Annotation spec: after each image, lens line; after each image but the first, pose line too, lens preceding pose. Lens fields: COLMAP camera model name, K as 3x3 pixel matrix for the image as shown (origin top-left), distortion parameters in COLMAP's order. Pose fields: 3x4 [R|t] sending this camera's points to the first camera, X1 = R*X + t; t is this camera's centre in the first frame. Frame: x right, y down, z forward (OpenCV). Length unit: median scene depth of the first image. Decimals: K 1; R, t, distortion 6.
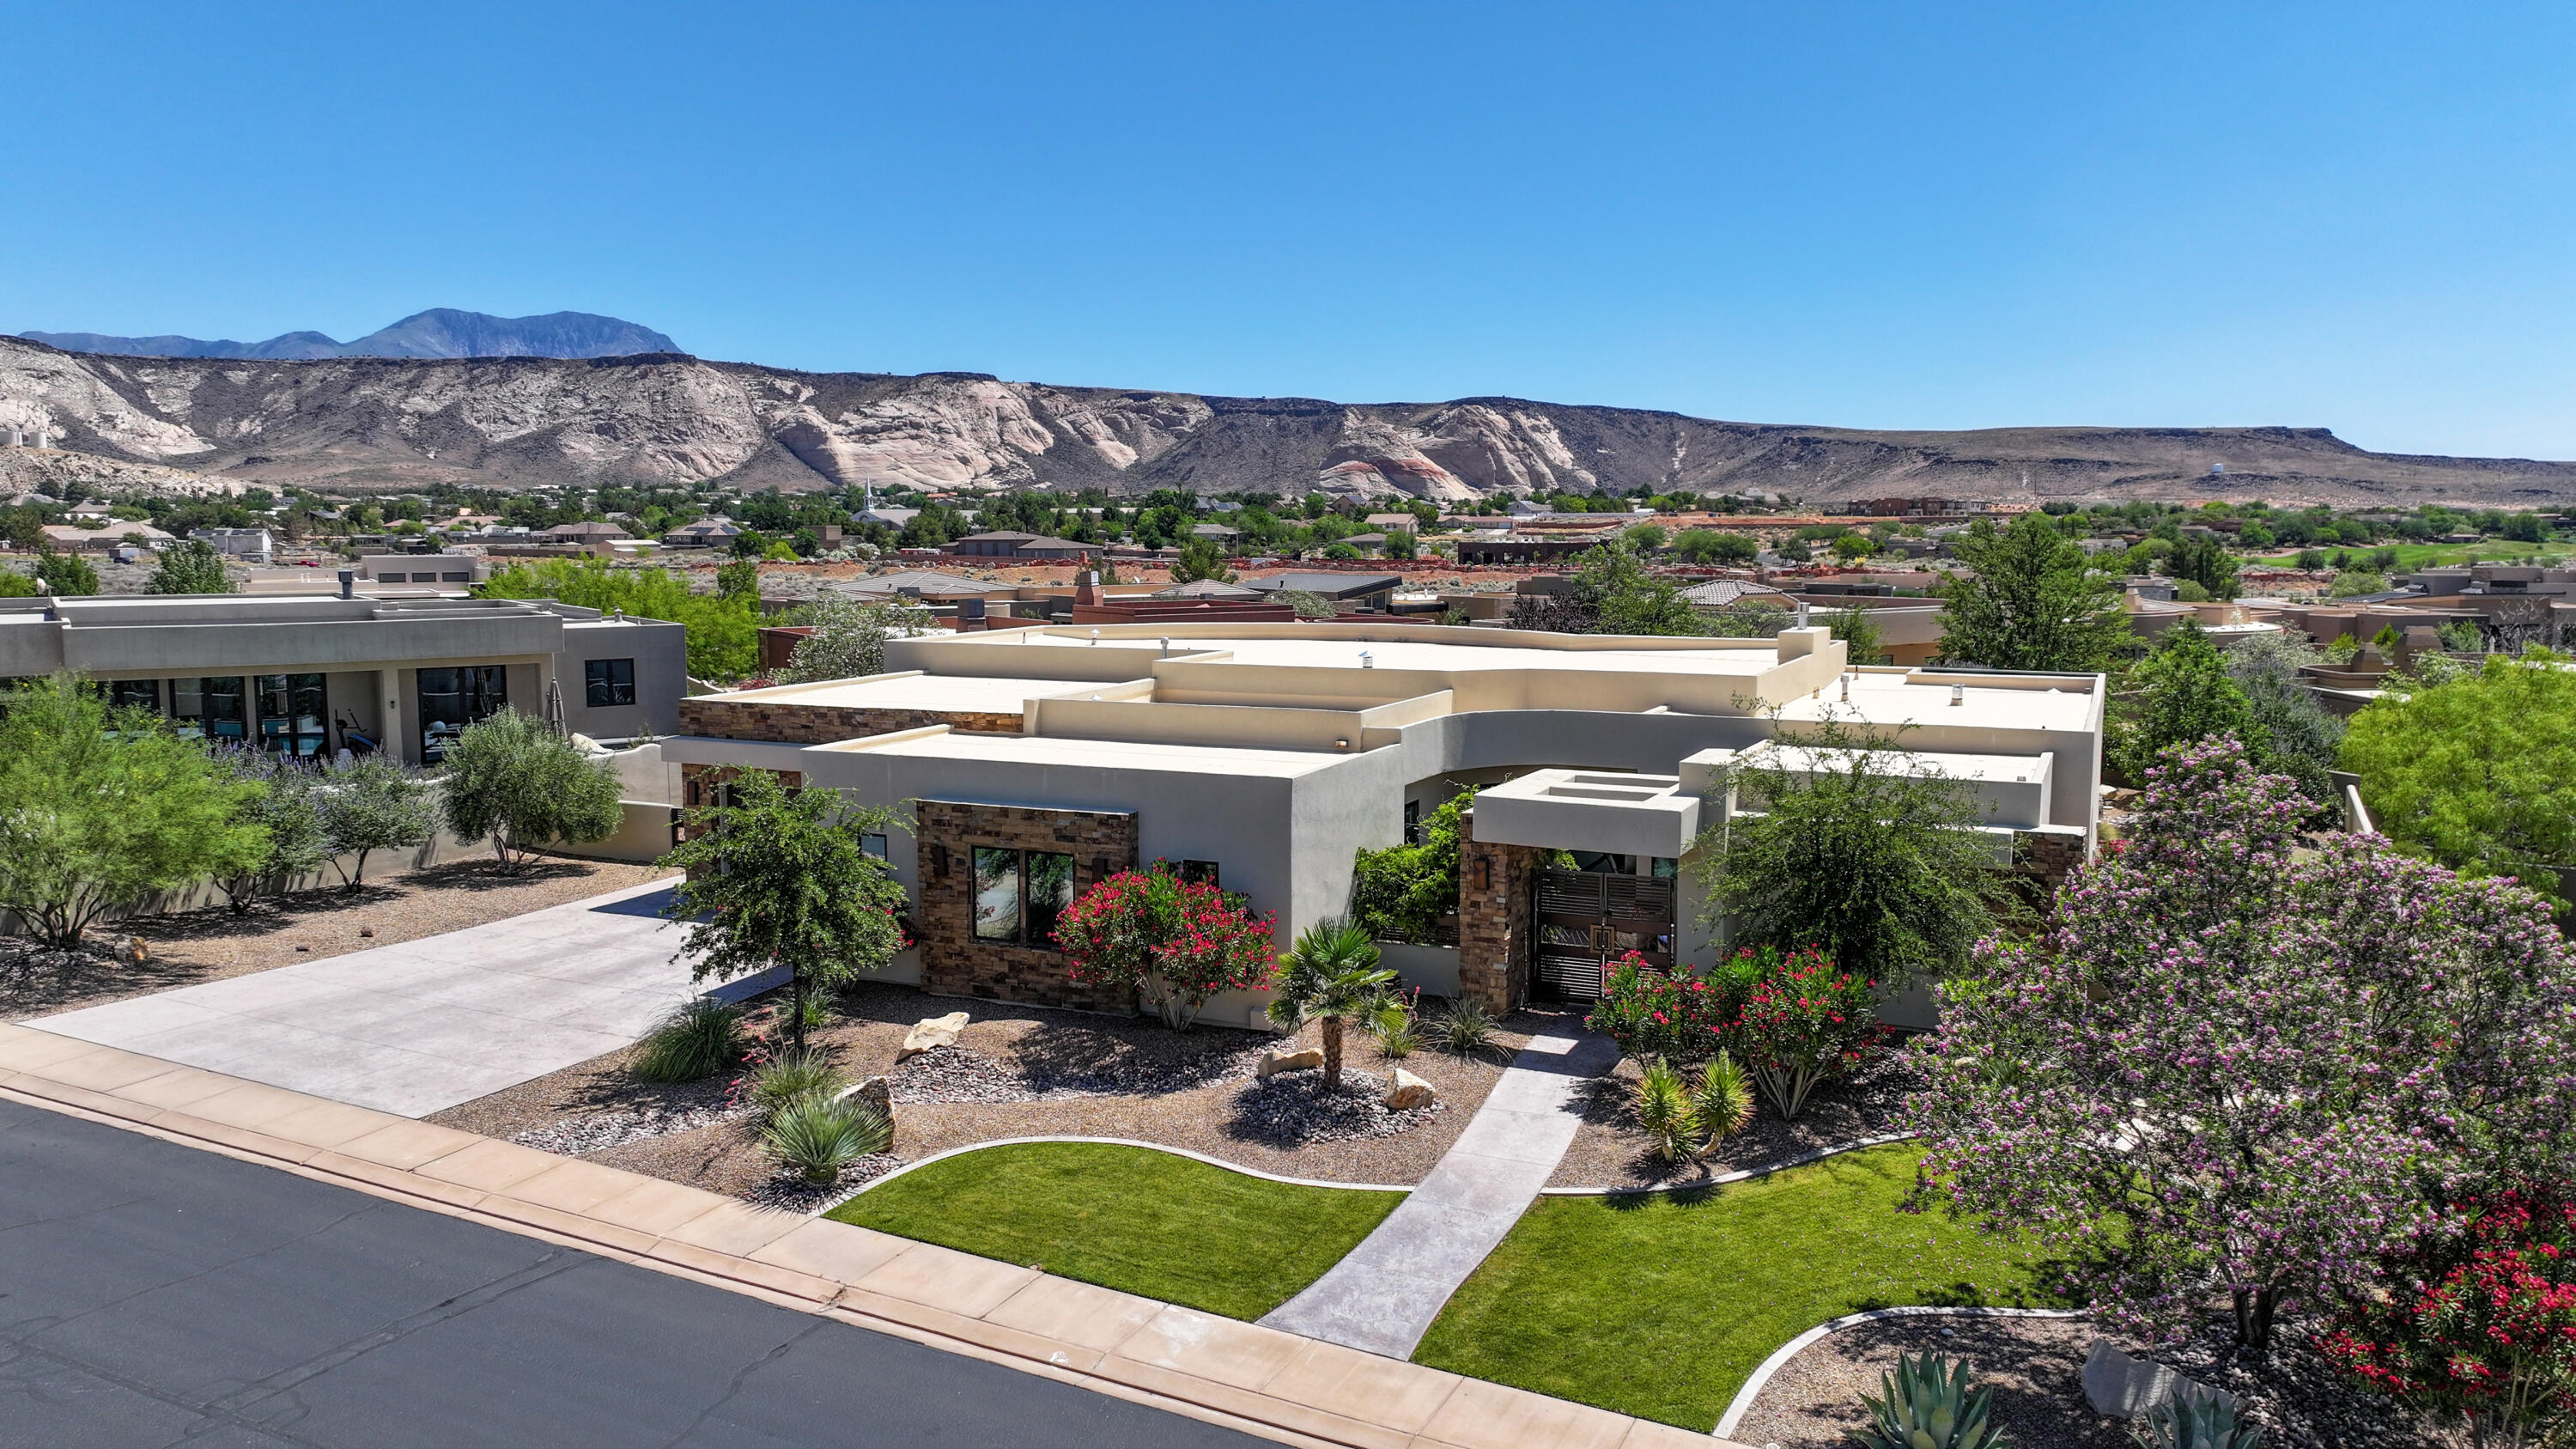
lens RADIAL K [[1815.9, 0, 1289.7], [0, 1815.9, 717.4], [0, 0, 1]] dist [0.004876, 0.008105]
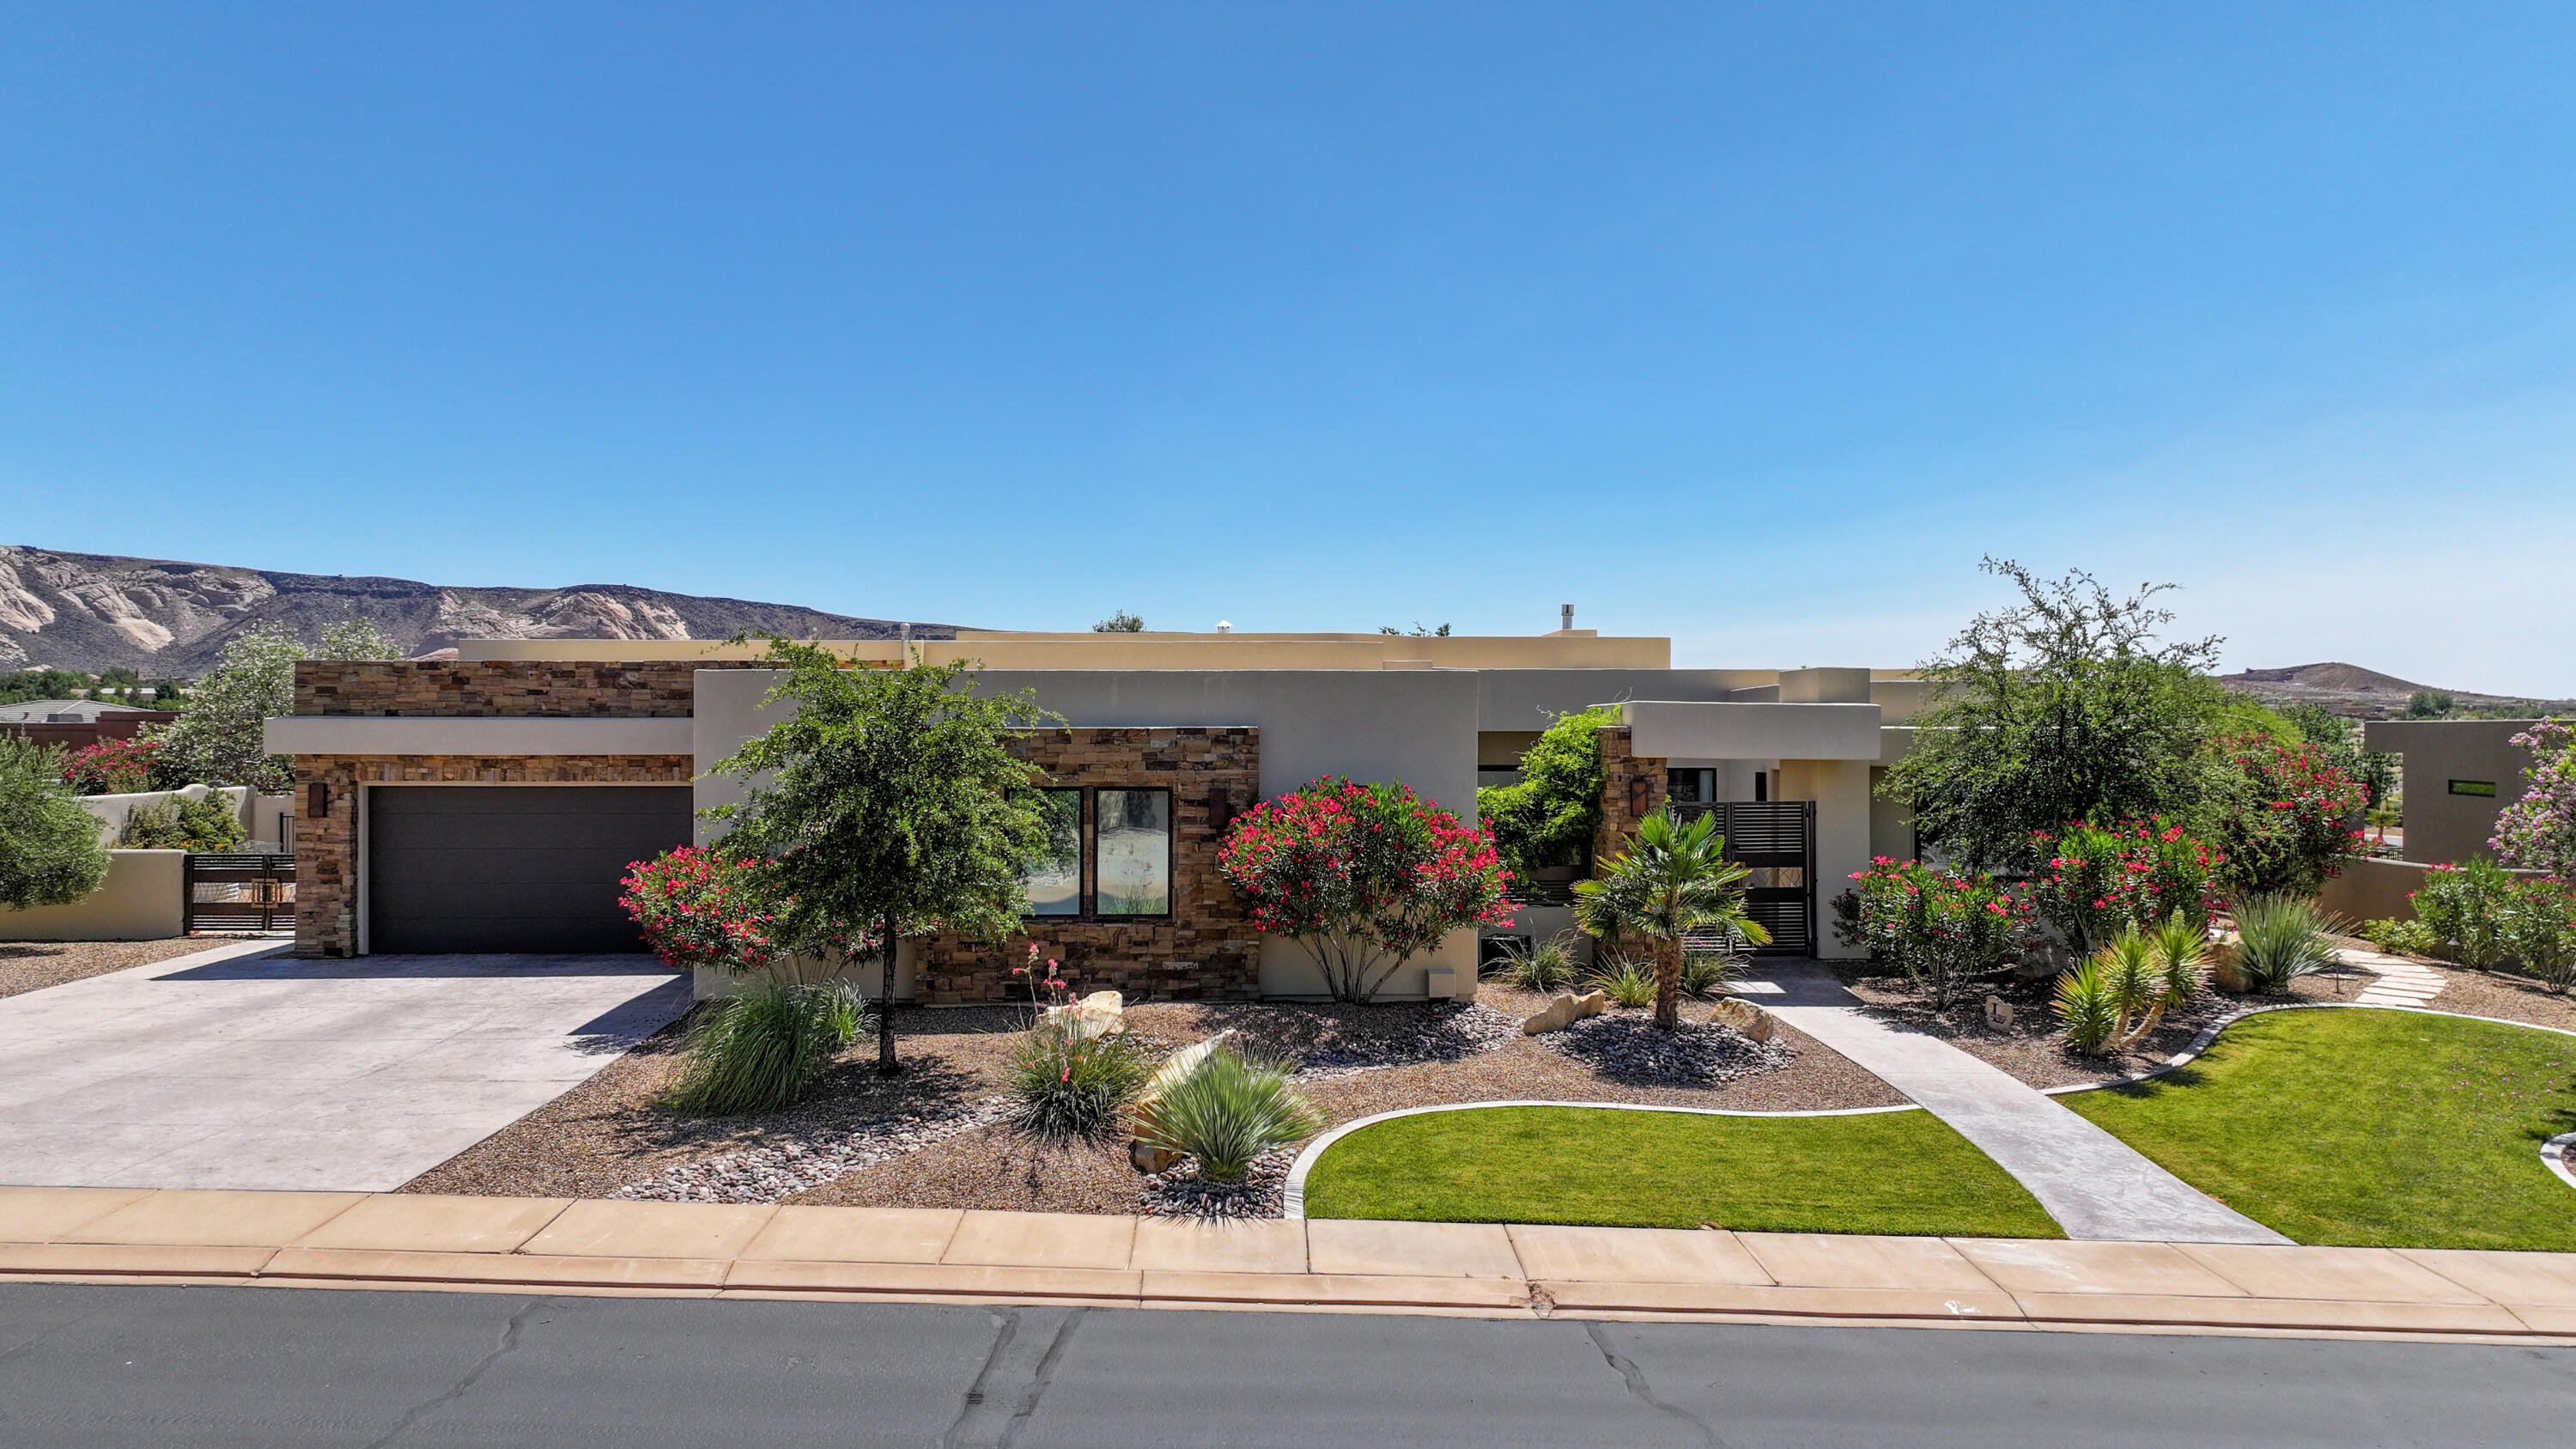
lens RADIAL K [[1815.9, 0, 1289.7], [0, 1815.9, 717.4], [0, 0, 1]] dist [0.004876, 0.008105]
pose [[0.890334, 0.005357, 0.455276, -0.321548], [0.044243, 0.994181, -0.098221, 0.094835], [-0.453152, 0.107592, 0.884916, 0.246466]]
